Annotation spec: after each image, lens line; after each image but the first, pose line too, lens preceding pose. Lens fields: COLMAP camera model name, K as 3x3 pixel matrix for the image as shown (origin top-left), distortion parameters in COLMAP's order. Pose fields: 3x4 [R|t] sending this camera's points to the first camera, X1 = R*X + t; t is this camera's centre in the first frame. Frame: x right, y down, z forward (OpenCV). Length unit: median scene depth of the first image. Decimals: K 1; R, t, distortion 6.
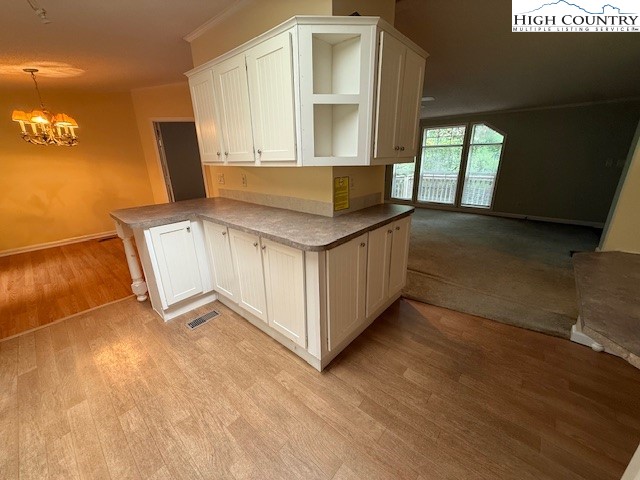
lens RADIAL K [[255.0, 0, 320.0], [0, 255.0, 239.6], [0, 0, 1]] dist [0.000903, -0.000384]
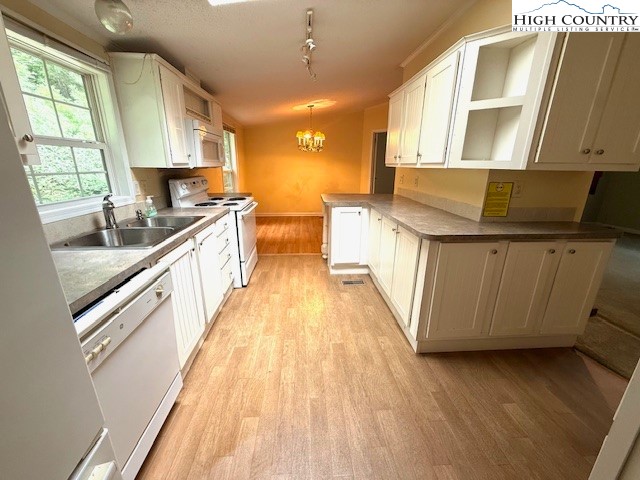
lens RADIAL K [[255.0, 0, 318.4], [0, 255.0, 239.9], [0, 0, 1]] dist [0.000903, -0.000384]
pose [[0.706875, 0.226747, -0.670010, 0.293517], [-0.240373, 0.967860, 0.073947, 0.056840], [0.665243, 0.108781, 0.738660, -0.129423]]
